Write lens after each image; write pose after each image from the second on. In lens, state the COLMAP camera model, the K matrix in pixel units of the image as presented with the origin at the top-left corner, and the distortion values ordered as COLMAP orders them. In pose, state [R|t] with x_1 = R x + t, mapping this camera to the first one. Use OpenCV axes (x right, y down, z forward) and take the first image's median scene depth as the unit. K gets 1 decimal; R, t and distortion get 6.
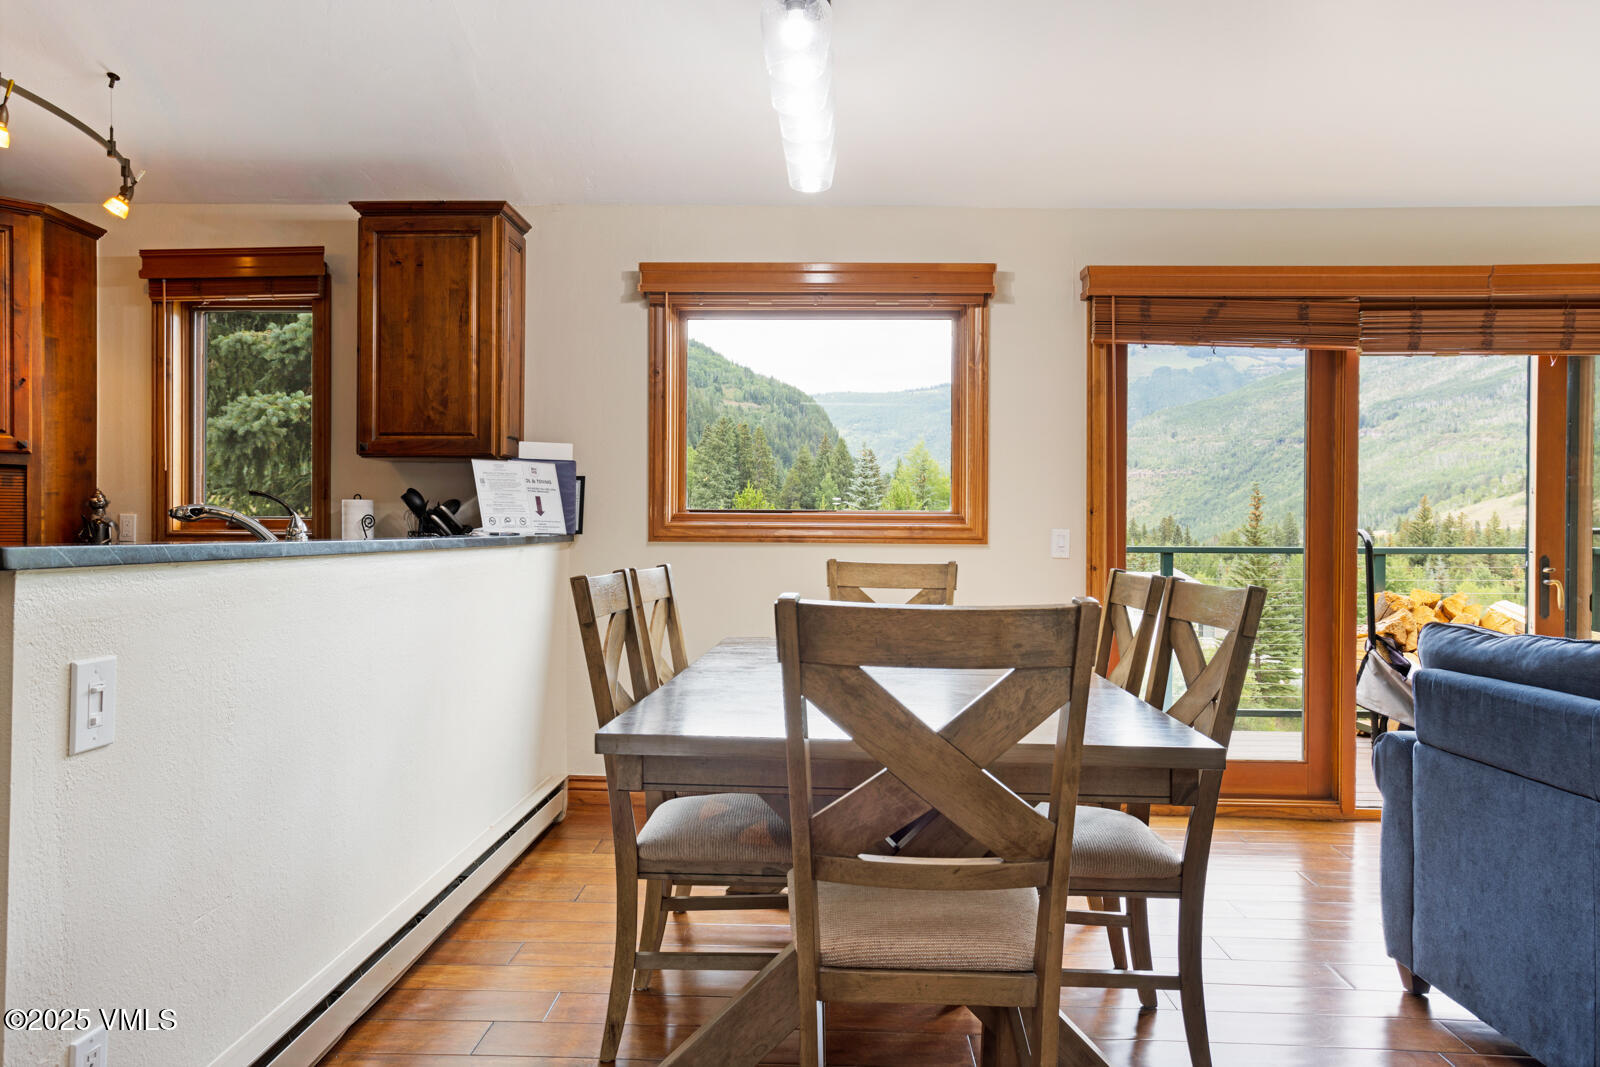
lens RADIAL K [[1076.5, 0, 790.7], [0, 1076.5, 532.9], [0, 0, 1]] dist [-0.028508, 0.047487]
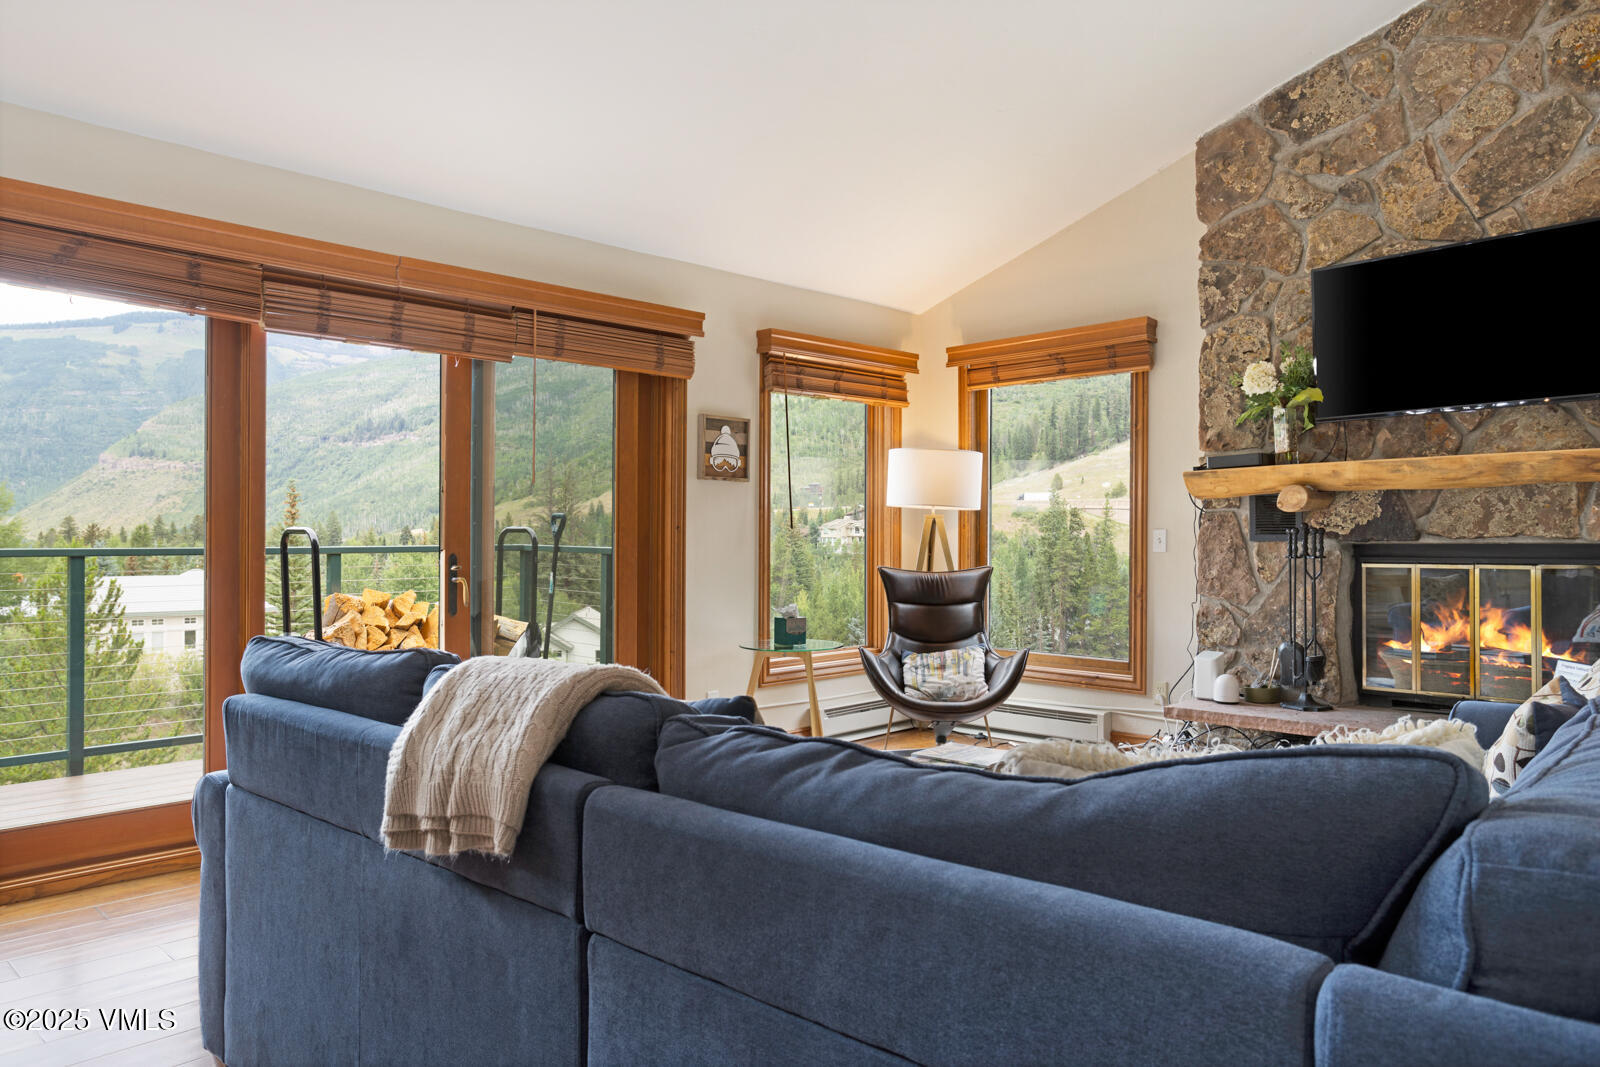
lens RADIAL K [[1094.9, 0, 797.6], [0, 1094.9, 536.7], [0, 0, 1]] dist [-0.031439, 0.047987]
pose [[0.670015, -0.005287, 0.742329, 0.159078], [0.001683, 0.999983, 0.005603, 0.000040], [-0.742345, -0.002504, 0.670013, 0.069924]]
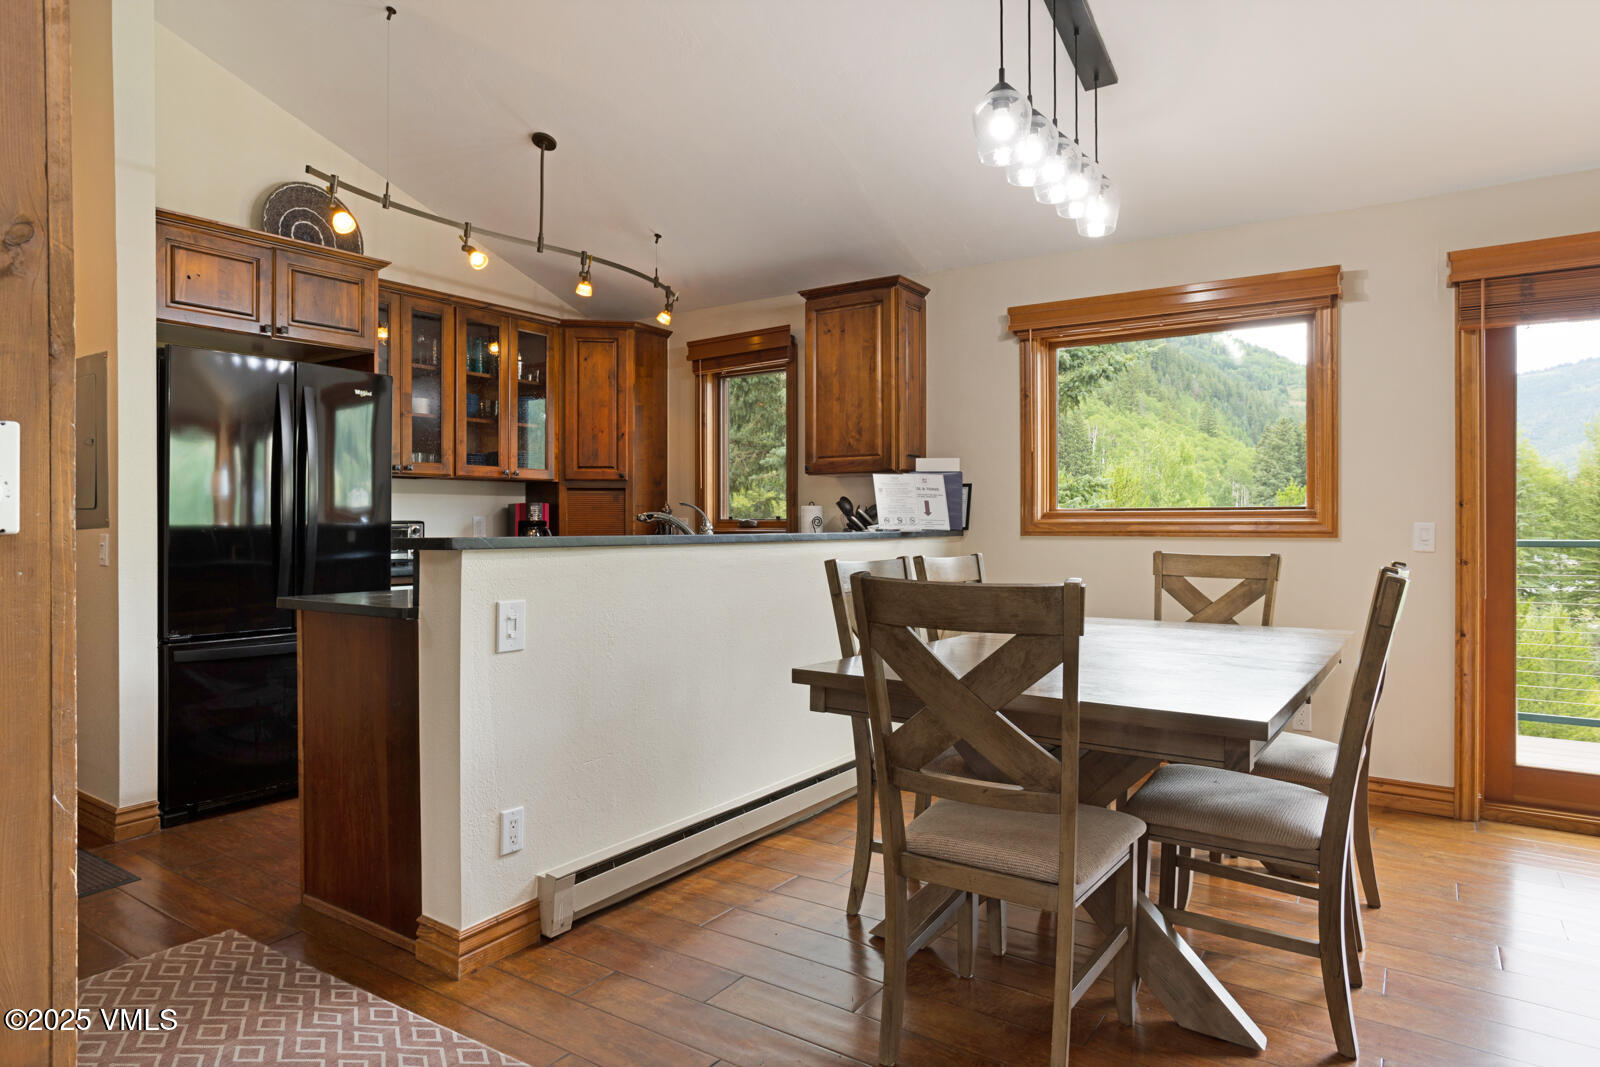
lens RADIAL K [[930.8, 0, 797.4], [0, 930.8, 525.9], [0, 0, 1]] dist [-0.050462, 0.045889]
pose [[0.849629, -0.007892, -0.527322, 0.213945], [0.005349, 0.999966, -0.006348, 0.002173], [0.527354, 0.002572, 0.849642, -0.020887]]
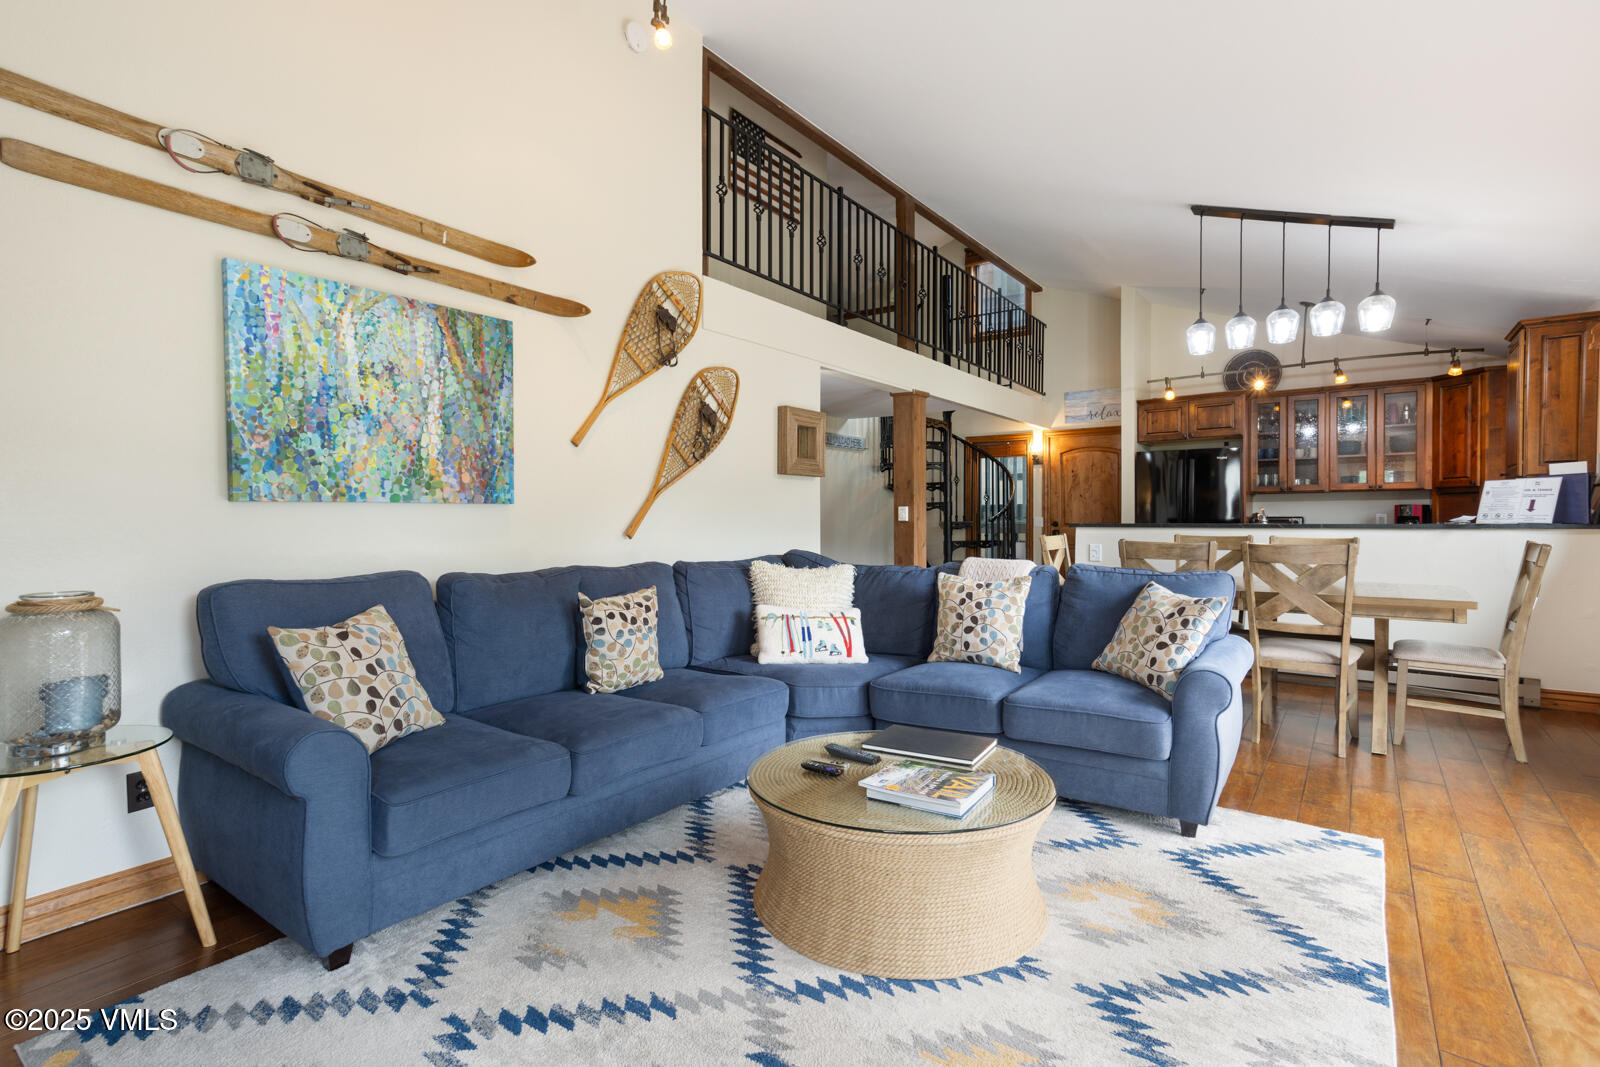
lens RADIAL K [[773.6, 0, 802.1], [0, 773.6, 529.8], [0, 0, 1]] dist [-0.029474, 0.035566]
pose [[-0.548293, 0.005501, -0.836268, 1.306076], [-0.004019, 0.999949, 0.009213, 0.004988], [0.836276, 0.008412, -0.548244, 0.723854]]
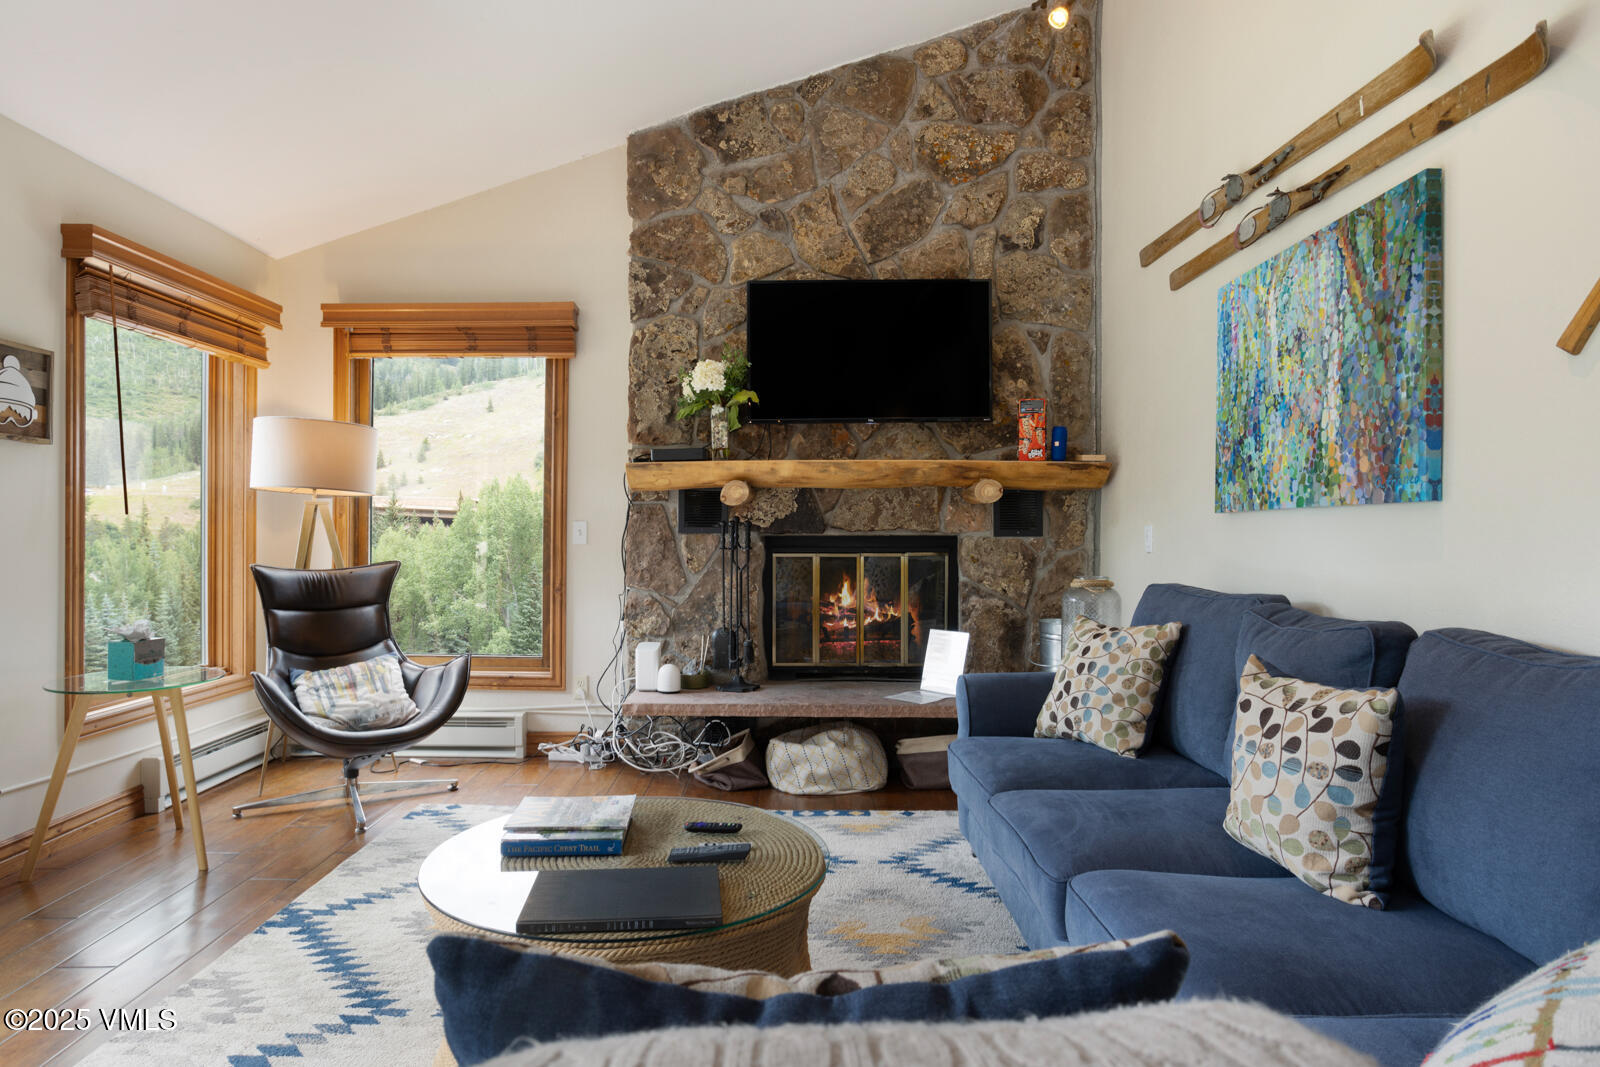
lens RADIAL K [[915.1, 0, 788.5], [0, 915.1, 534.0], [0, 0, 1]] dist [-0.049778, 0.043105]
pose [[-0.048316, -0.008675, 0.998794, 0.332847], [-0.007542, 0.999937, 0.008320, 0.003777], [-0.998804, -0.007131, -0.048379, 0.427425]]
